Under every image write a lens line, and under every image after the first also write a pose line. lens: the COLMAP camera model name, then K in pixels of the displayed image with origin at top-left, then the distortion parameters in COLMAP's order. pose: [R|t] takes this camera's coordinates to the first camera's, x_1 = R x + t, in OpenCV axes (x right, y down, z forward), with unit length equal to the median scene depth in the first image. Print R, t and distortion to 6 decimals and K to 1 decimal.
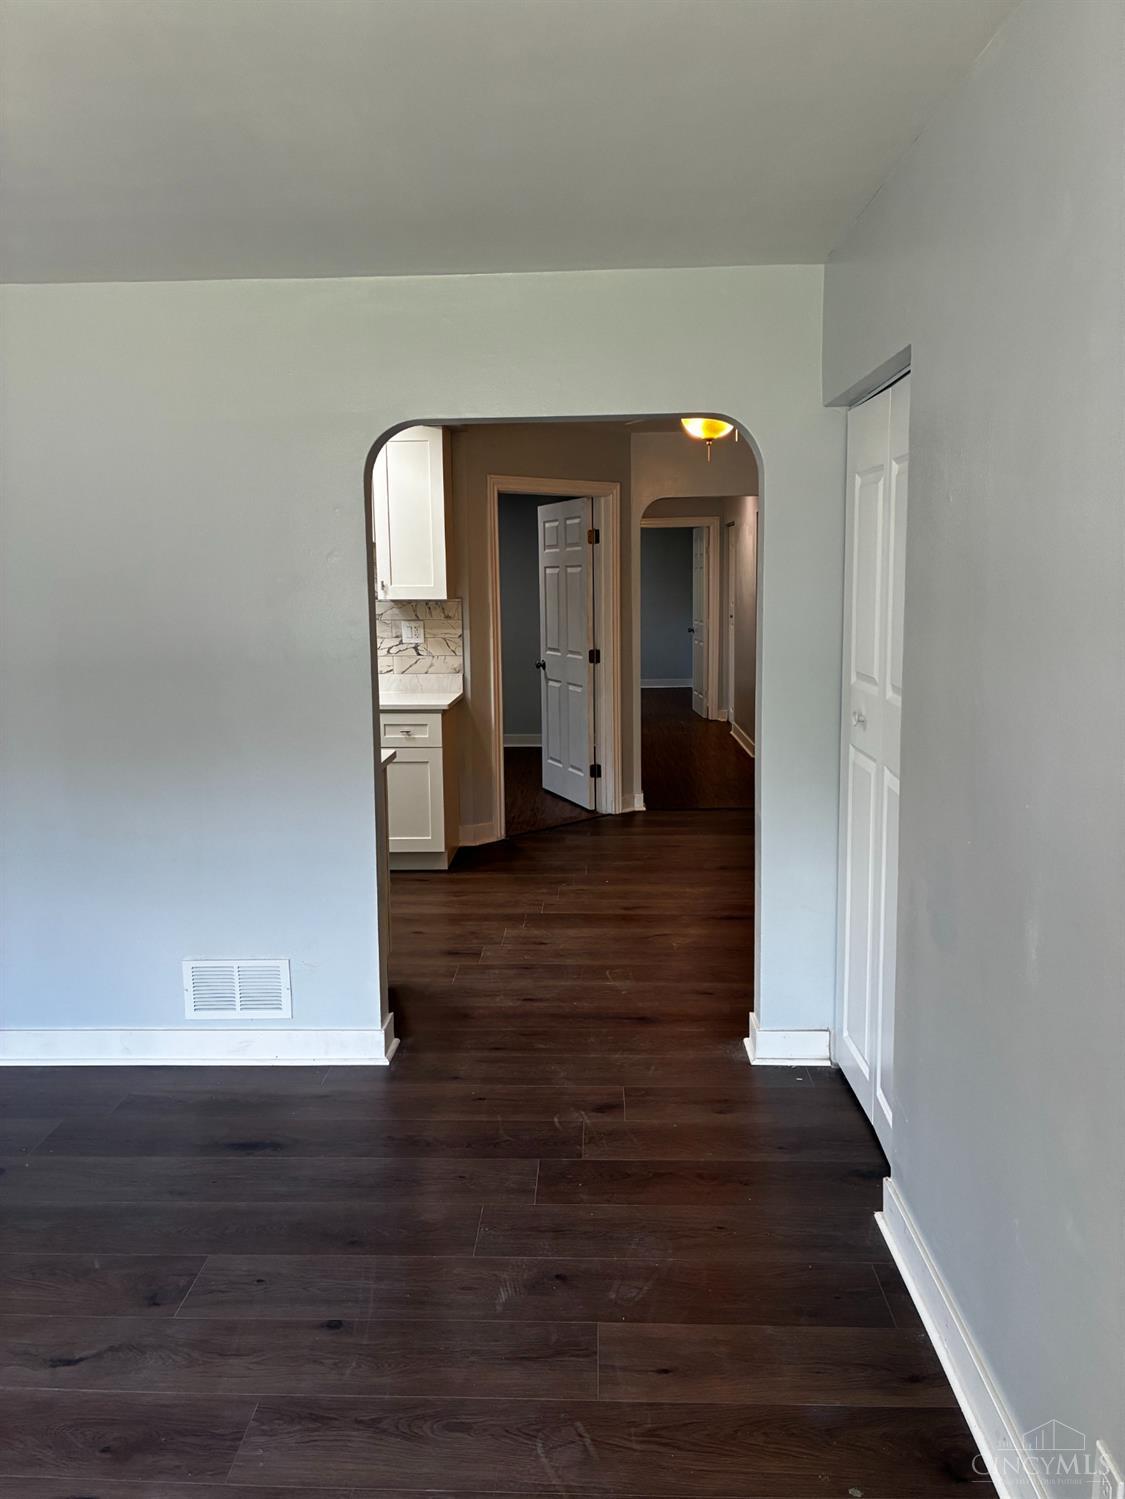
lens RADIAL K [[1112.1, 0, 562.5], [0, 1112.1, 749.5], [0, 0, 1]] dist [0.004301, -0.003332]
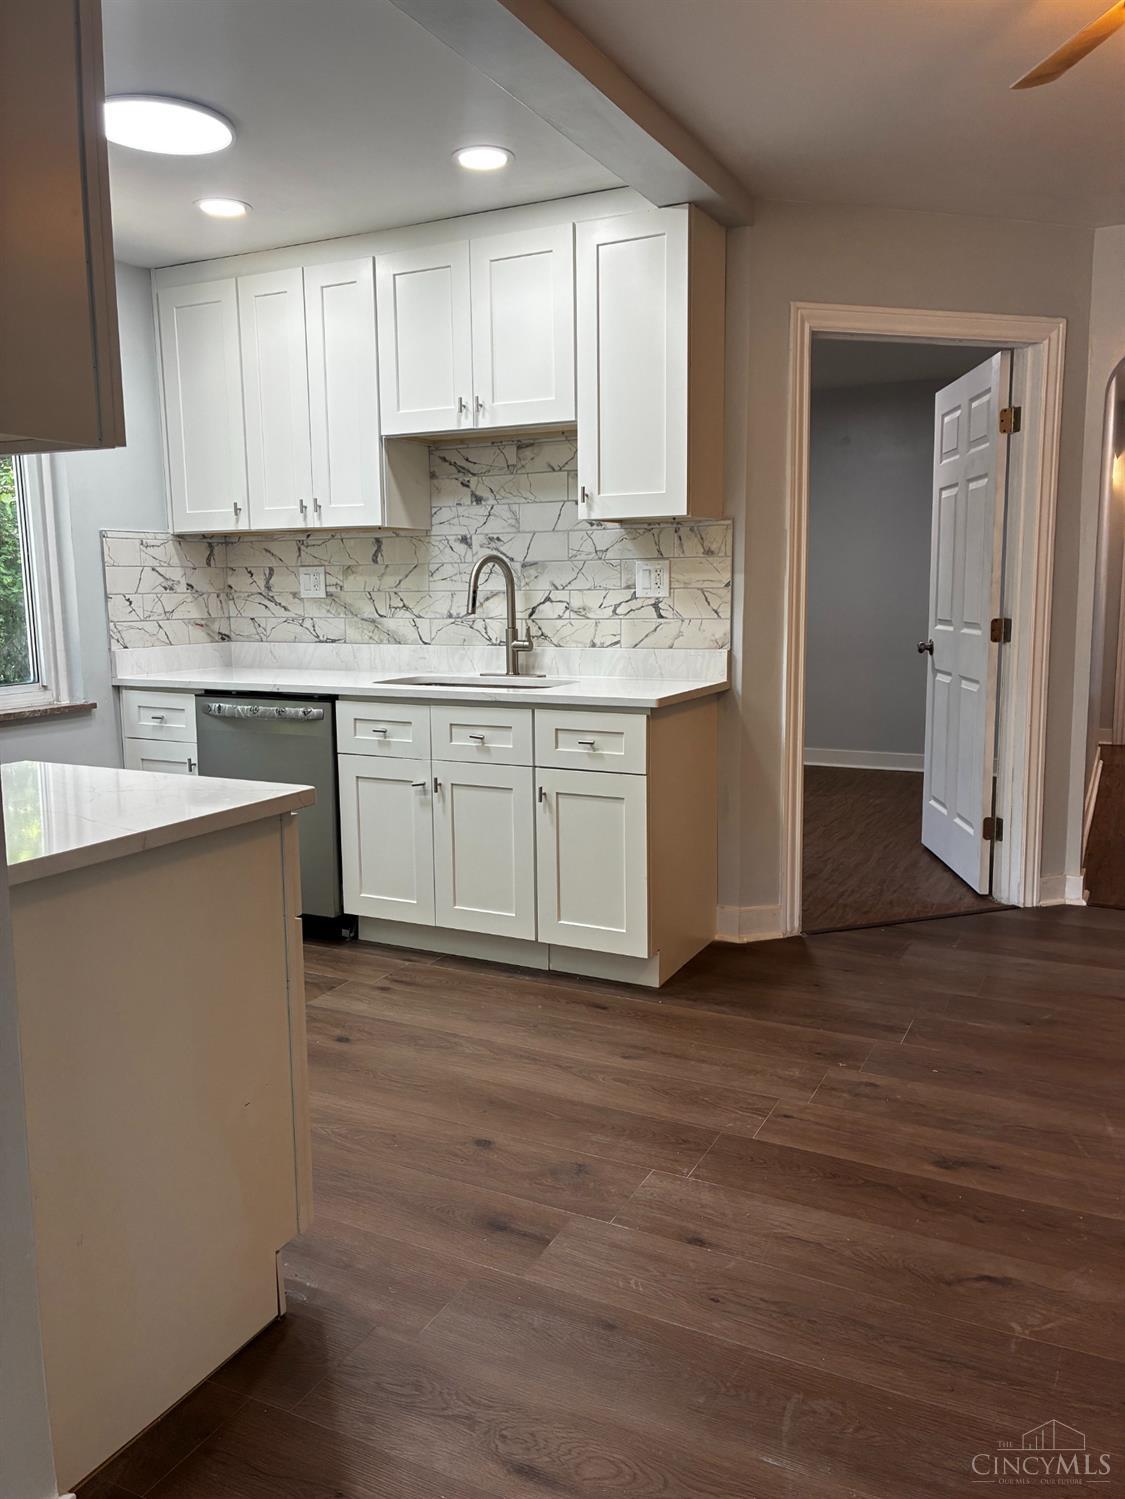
lens RADIAL K [[1112.1, 0, 562.5], [0, 1112.1, 749.5], [0, 0, 1]] dist [0.004301, -0.003332]
pose [[0.901071, 0.058500, -0.429708, 0.081695], [-0.059626, 0.998162, 0.010857, -0.016171], [0.429553, 0.015839, 0.902903, 0.417044]]
